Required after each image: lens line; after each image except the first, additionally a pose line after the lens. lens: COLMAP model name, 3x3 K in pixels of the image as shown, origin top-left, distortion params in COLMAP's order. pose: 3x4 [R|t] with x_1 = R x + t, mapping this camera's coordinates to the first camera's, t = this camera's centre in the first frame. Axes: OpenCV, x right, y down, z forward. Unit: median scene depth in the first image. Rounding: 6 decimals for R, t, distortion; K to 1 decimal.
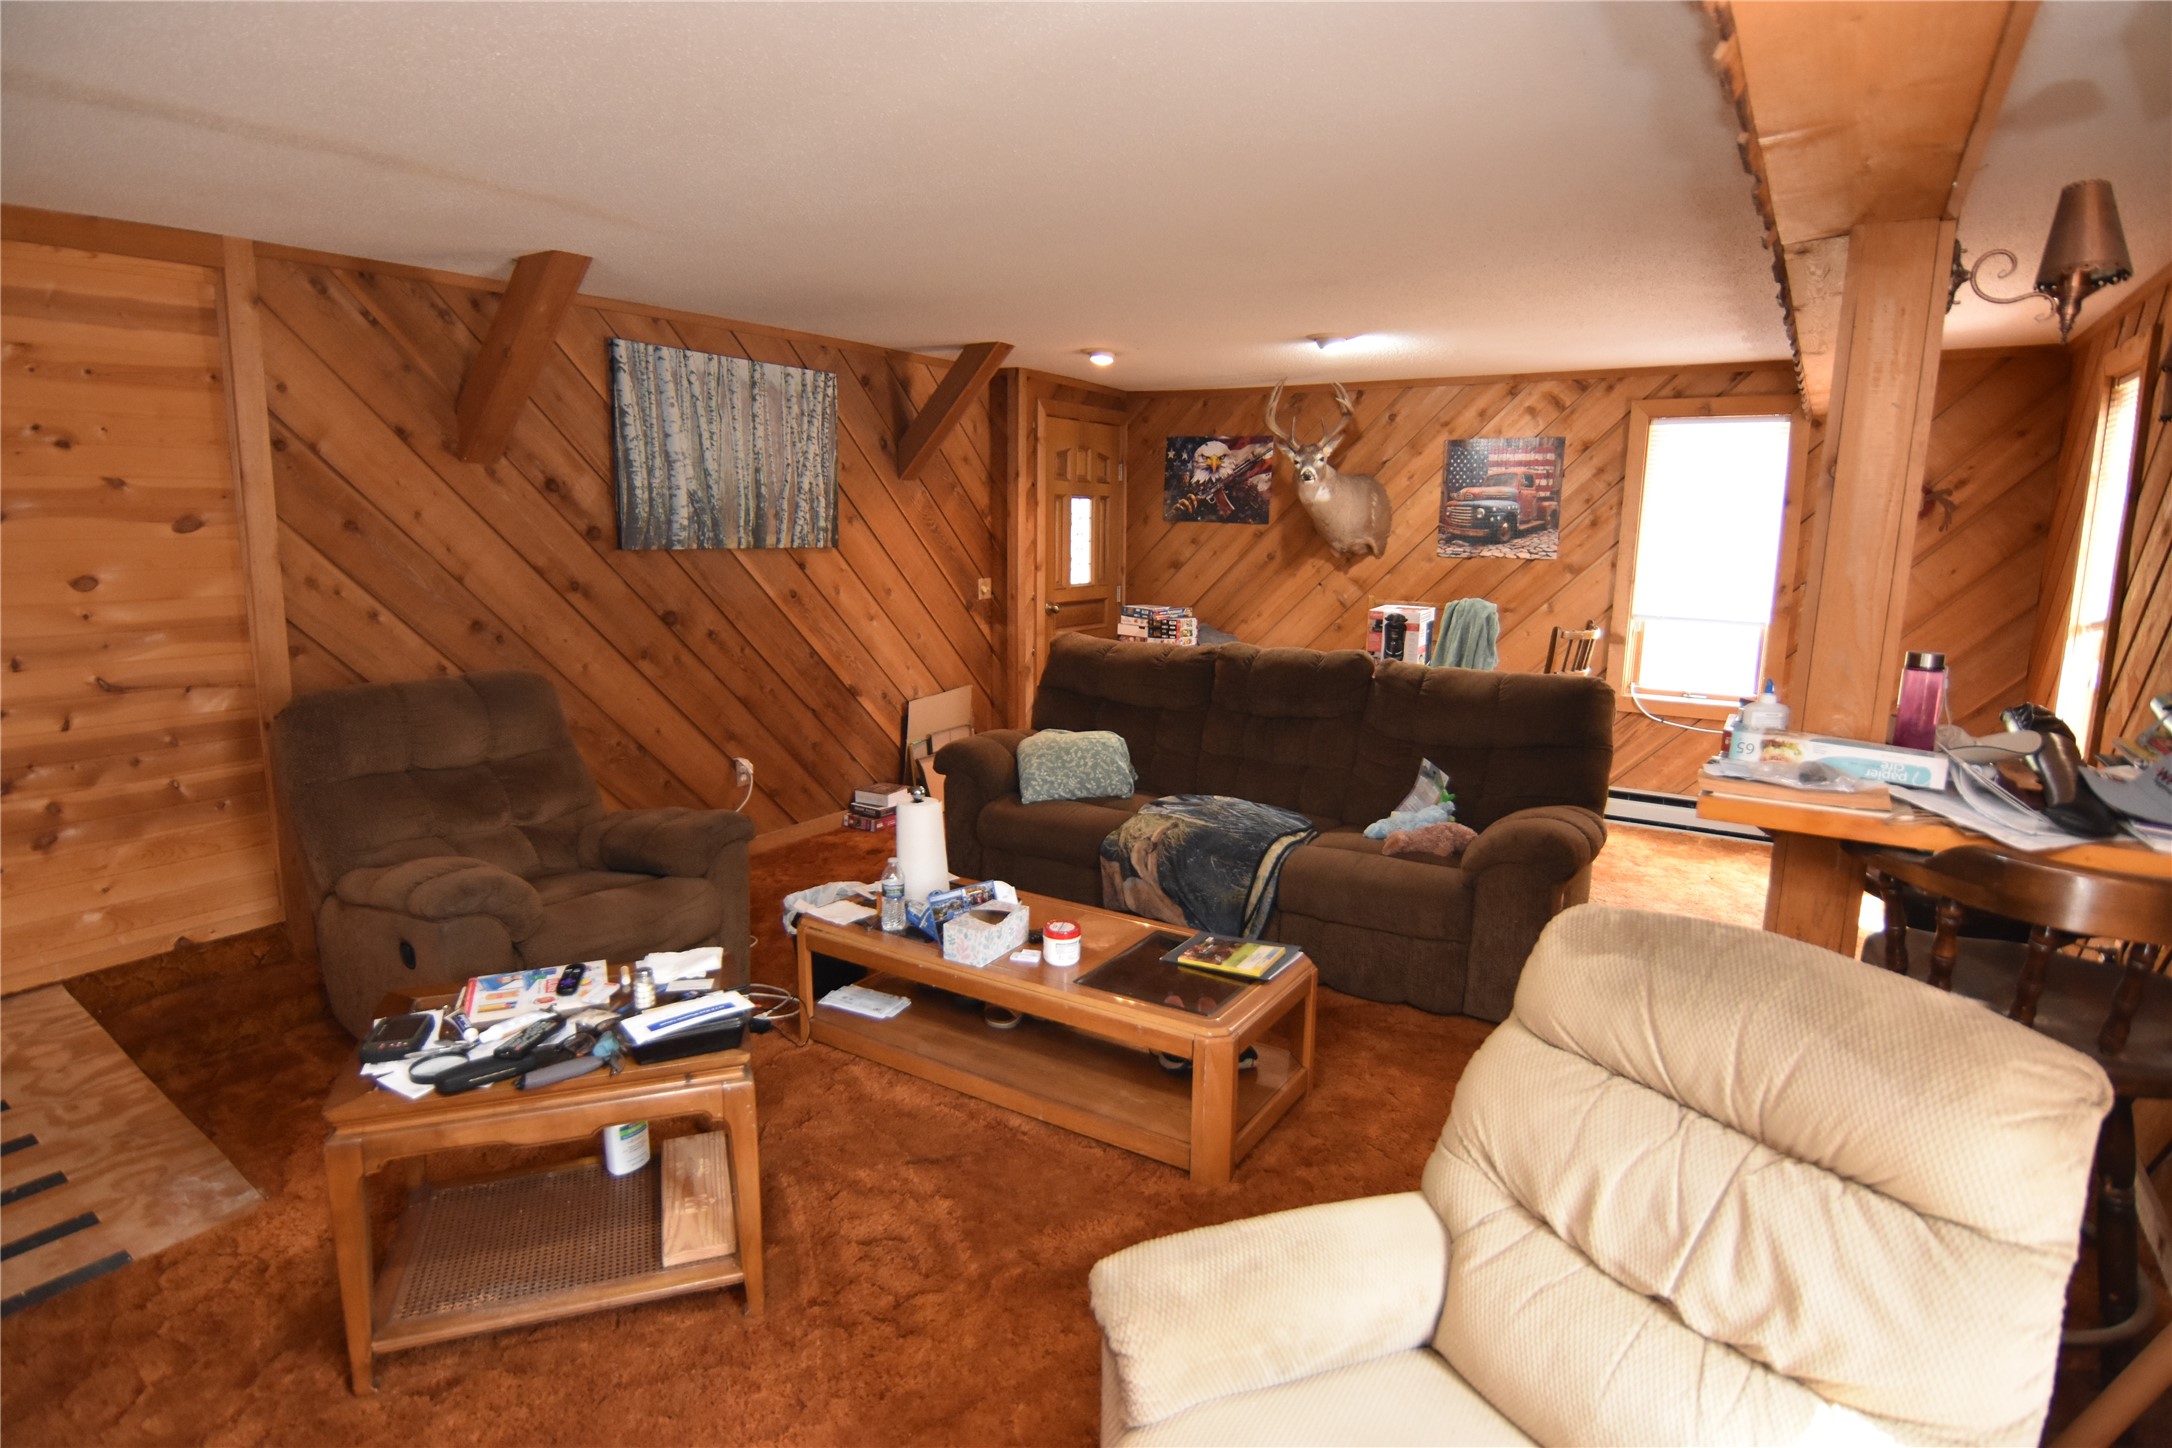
lens RADIAL K [[1149.6, 0, 1078.1], [0, 1149.6, 717.6], [0, 0, 1]] dist [0.004969, -0.021136]
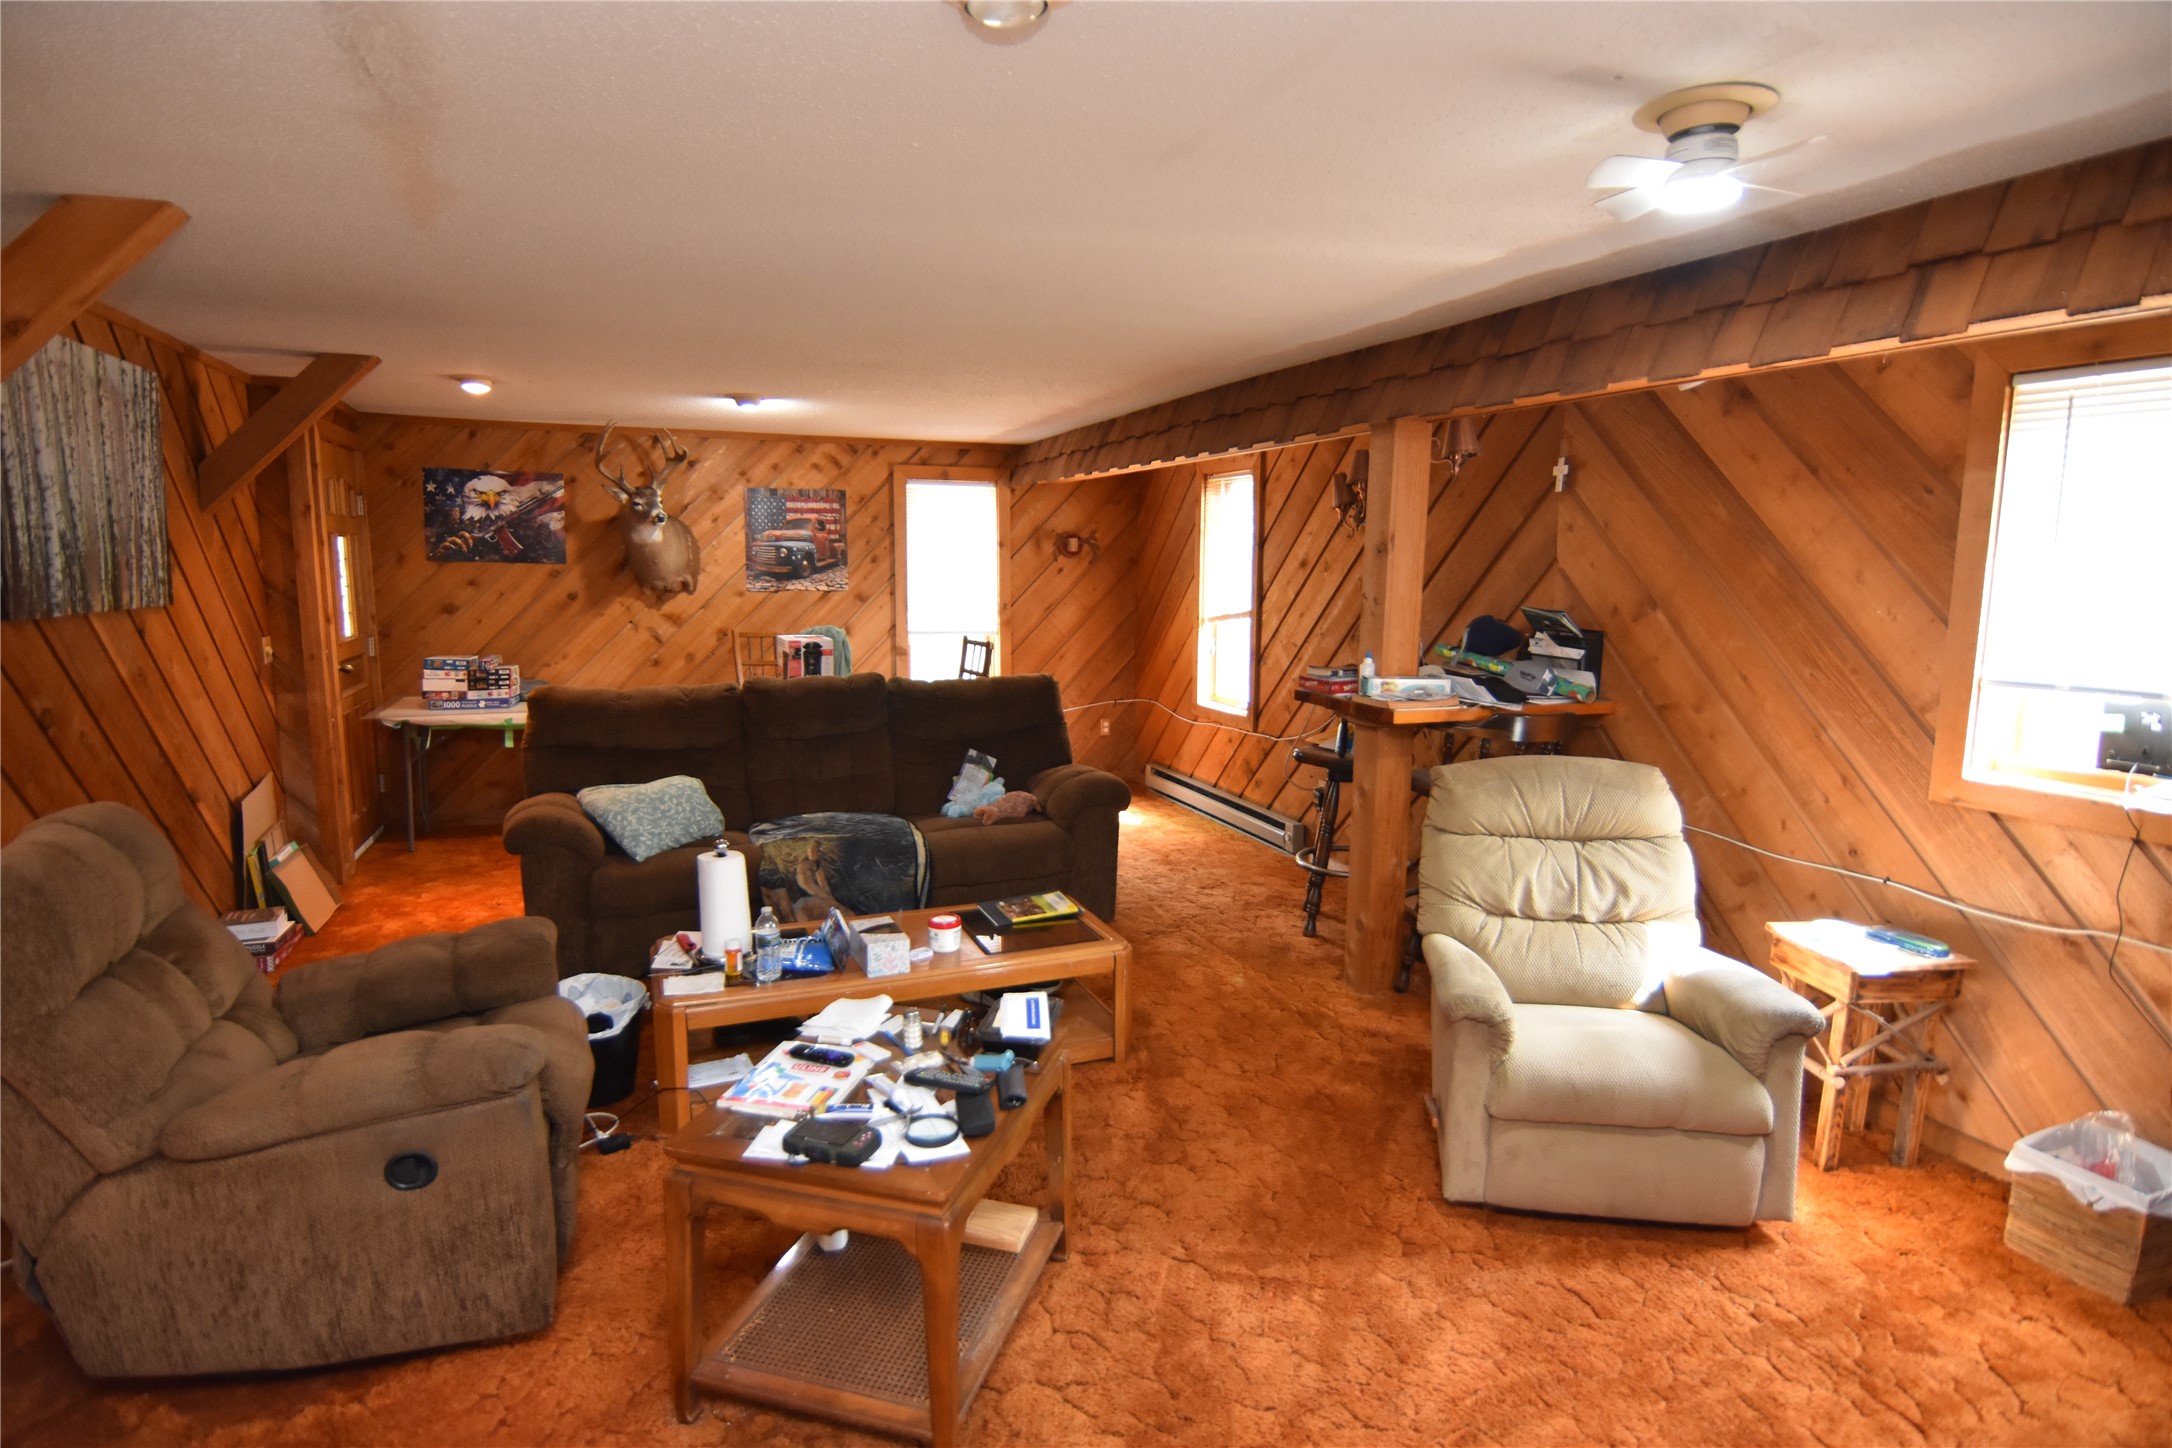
lens RADIAL K [[1149.6, 0, 1078.1], [0, 1149.6, 717.6], [0, 0, 1]] dist [0.004969, -0.021136]
pose [[0.588757, -0.119070, 0.799492, -0.432168], [0.137915, 0.989385, 0.045788, -0.027542], [-0.796457, 0.083304, 0.598929, 0.093607]]
